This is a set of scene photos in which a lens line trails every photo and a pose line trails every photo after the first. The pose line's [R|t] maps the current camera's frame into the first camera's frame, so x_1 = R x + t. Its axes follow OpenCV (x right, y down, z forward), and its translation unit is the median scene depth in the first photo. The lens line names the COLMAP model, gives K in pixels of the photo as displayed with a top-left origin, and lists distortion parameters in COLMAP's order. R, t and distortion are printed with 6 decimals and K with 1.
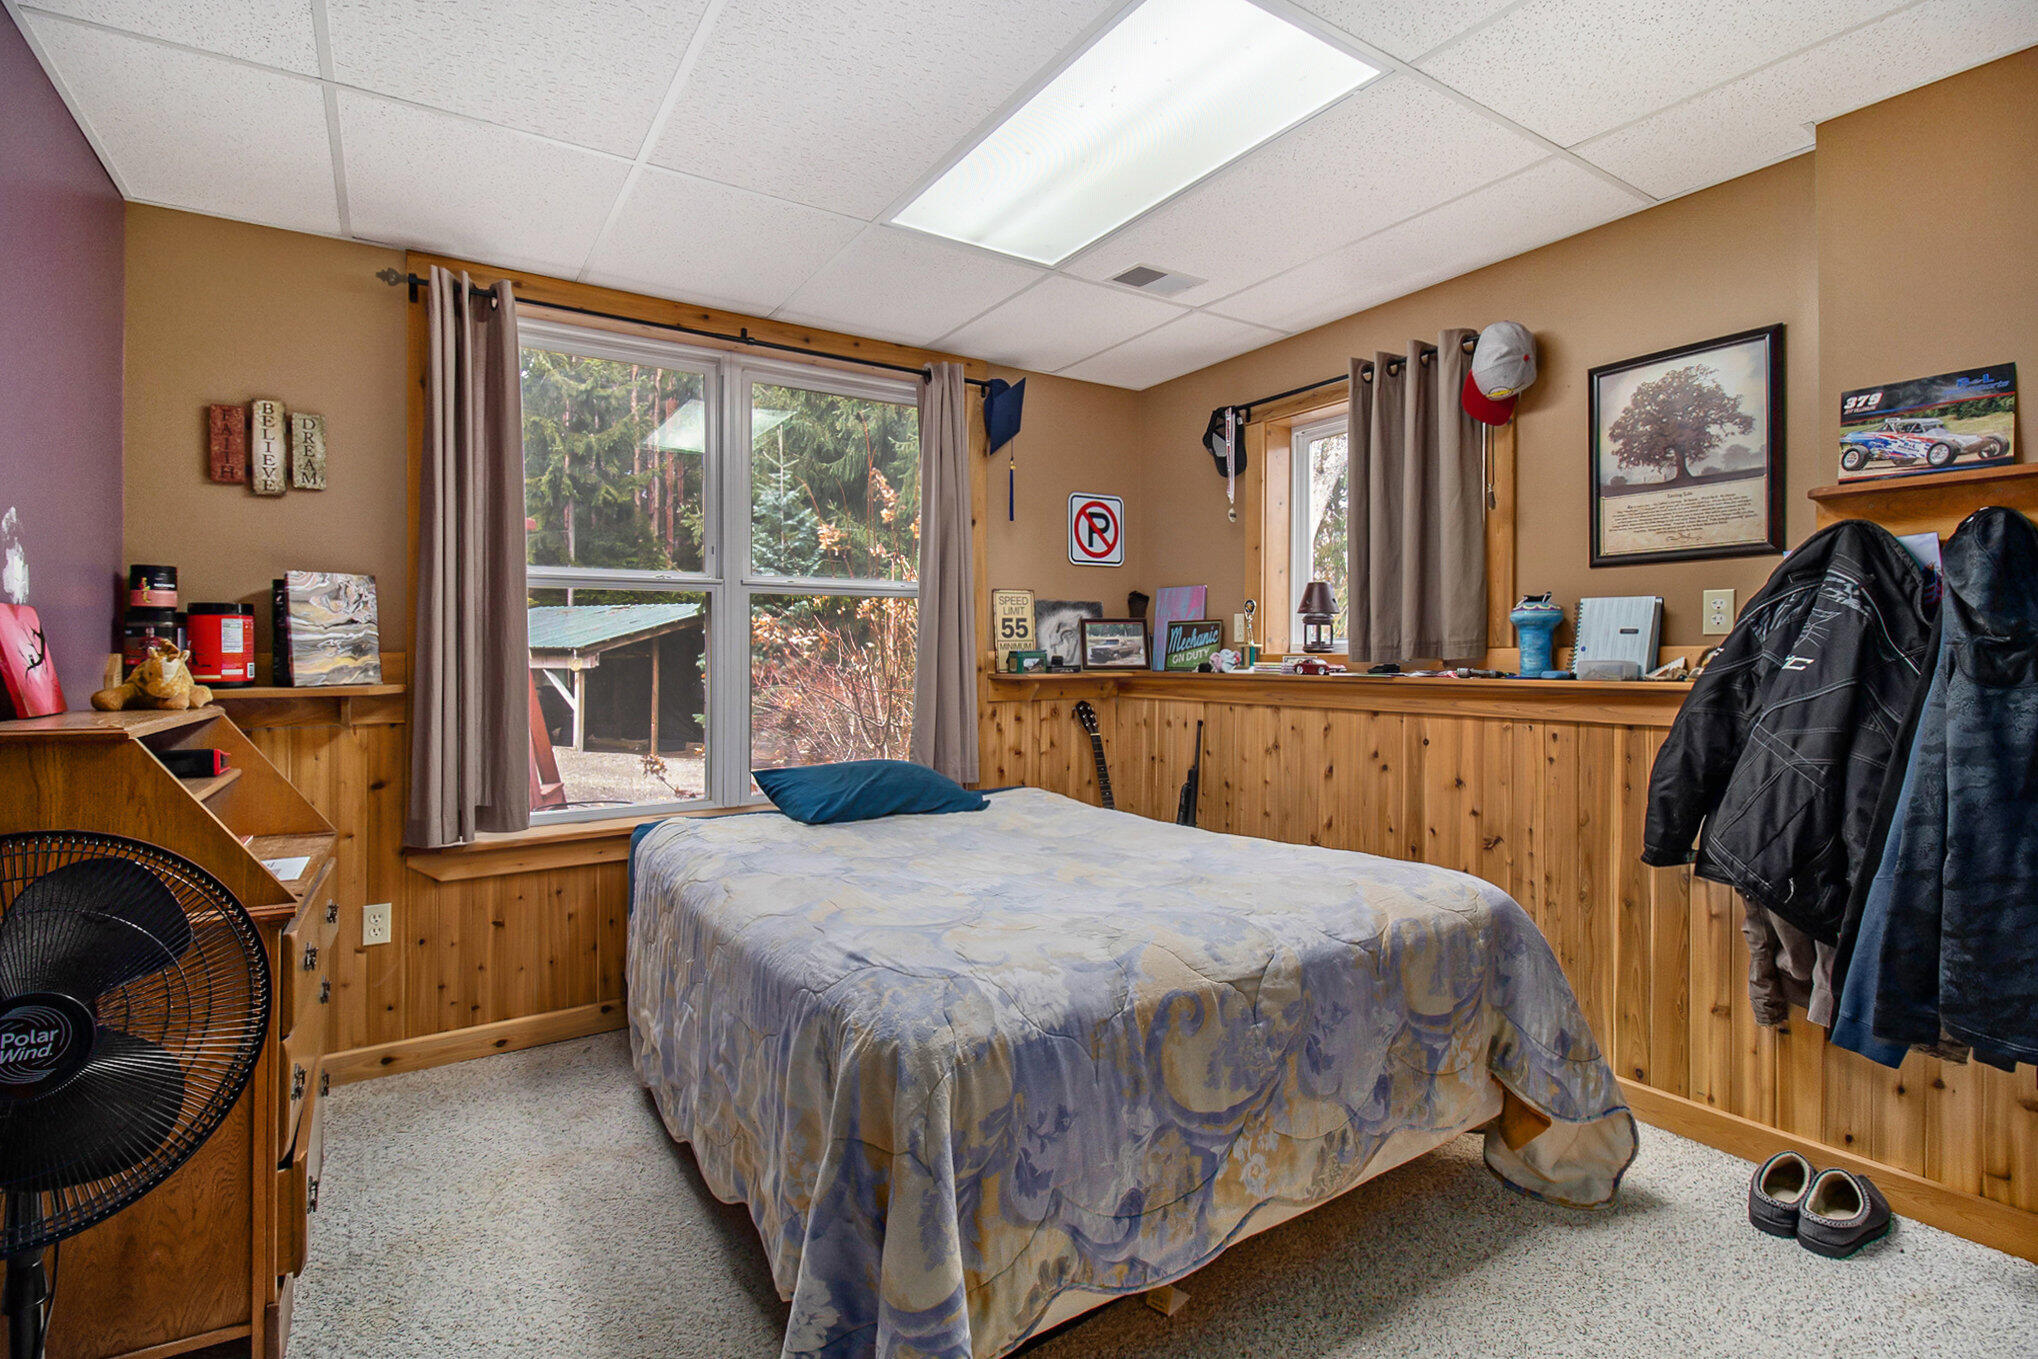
lens RADIAL K [[958.7, 0, 1020.1], [0, 958.7, 657.7], [0, 0, 1]] dist [0.000319, -0.010749]
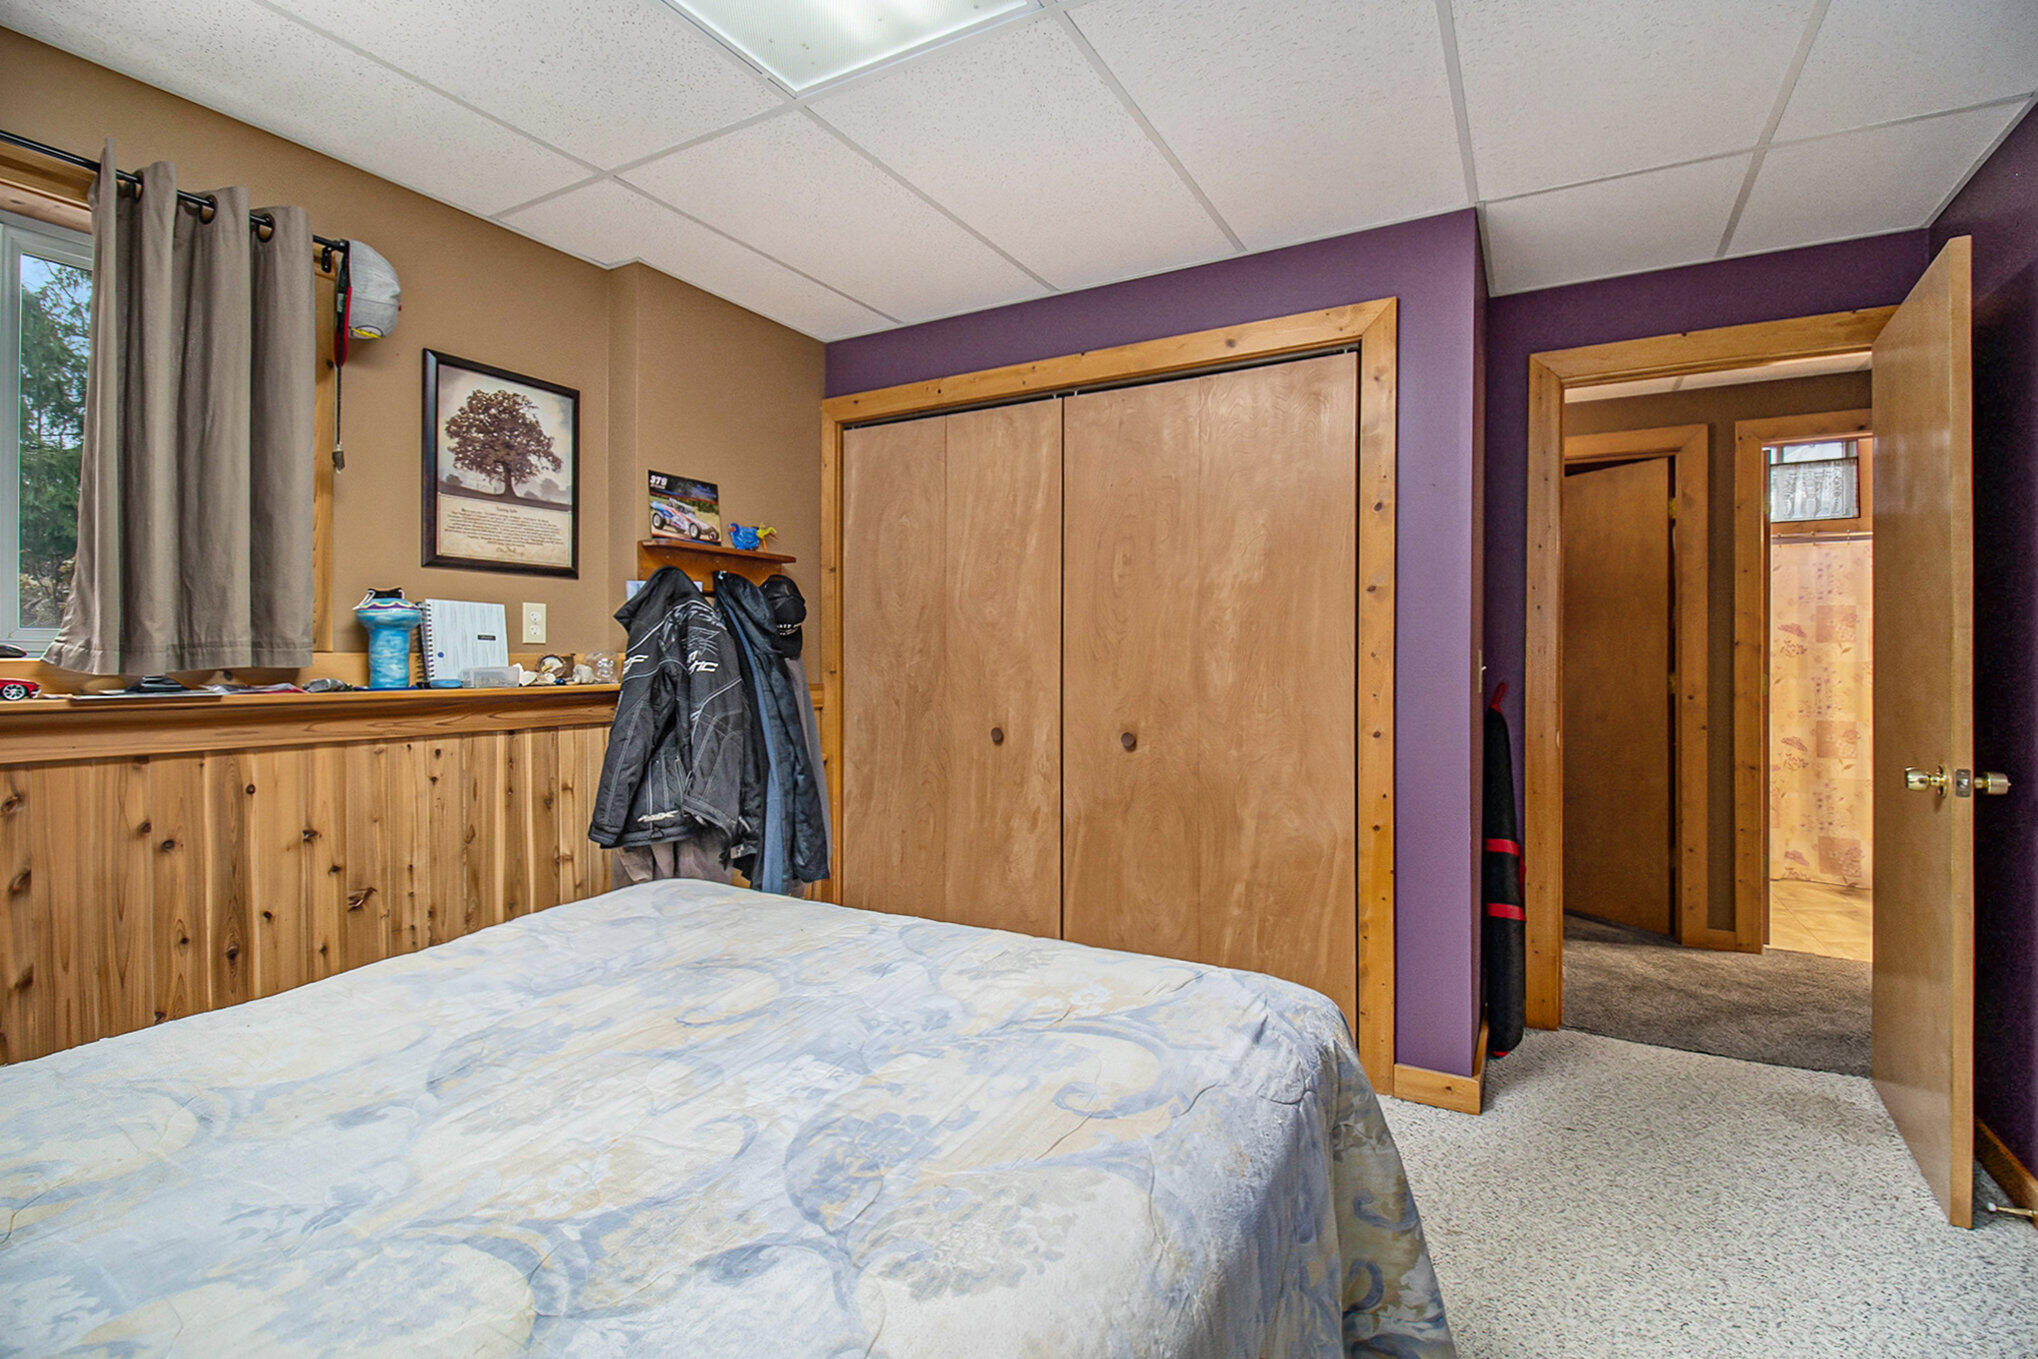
lens RADIAL K [[958.7, 0, 1015.6], [0, 958.7, 665.4], [0, 0, 1]] dist [0.000319, -0.010749]
pose [[-0.469552, -0.006402, 0.882881, -0.499689], [0.001249, 0.999968, 0.007915, -0.005859], [-0.882904, 0.004819, -0.469529, 0.975138]]
